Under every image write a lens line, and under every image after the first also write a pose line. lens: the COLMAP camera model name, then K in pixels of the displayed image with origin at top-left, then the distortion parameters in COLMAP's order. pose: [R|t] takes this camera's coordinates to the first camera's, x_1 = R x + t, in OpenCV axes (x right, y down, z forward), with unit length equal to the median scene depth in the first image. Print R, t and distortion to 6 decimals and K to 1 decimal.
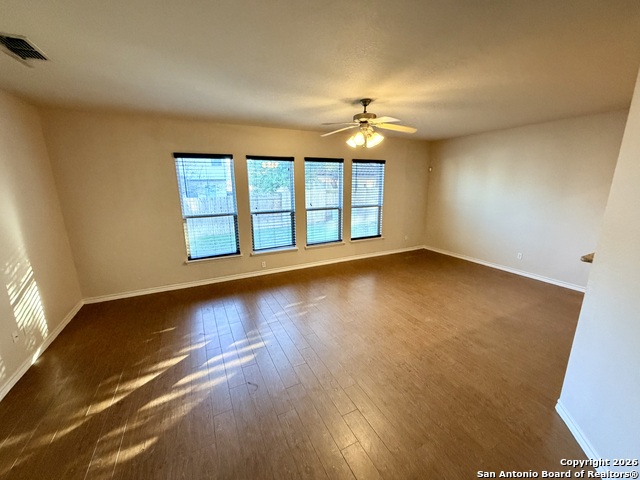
lens RADIAL K [[255.3, 0, 319.6], [0, 255.3, 238.7], [0, 0, 1]] dist [0.000017, -0.000442]
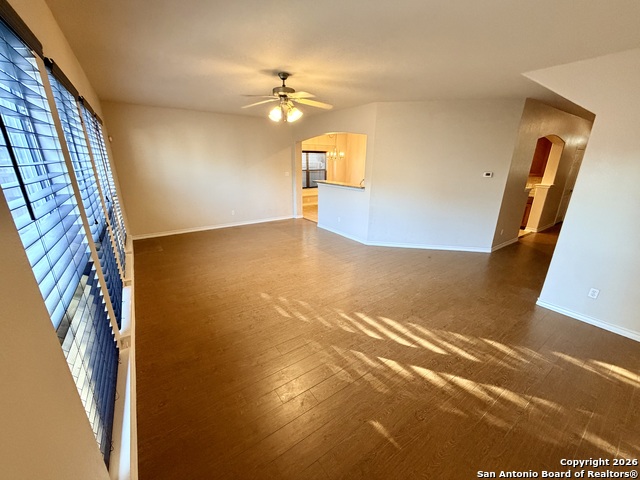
lens RADIAL K [[255.3, 0, 317.7], [0, 255.3, 238.4], [0, 0, 1]] dist [0.000017, -0.000442]
pose [[-0.143816, -0.289783, 0.946226, -0.633603], [0.208135, 0.925921, 0.315199, -0.145713], [-0.967469, 0.242273, -0.072848, 0.699761]]
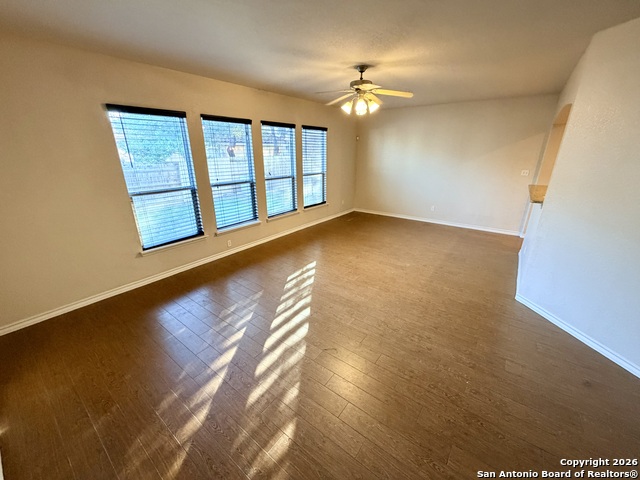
lens RADIAL K [[255.3, 0, 320.4], [0, 255.3, 240.5], [0, 0, 1]] dist [0.000017, -0.000442]
pose [[0.896158, -0.139915, 0.421100, -0.317826], [0.088354, 0.986249, 0.139664, -0.006669], [-0.434851, -0.087955, 0.896197, 0.059702]]
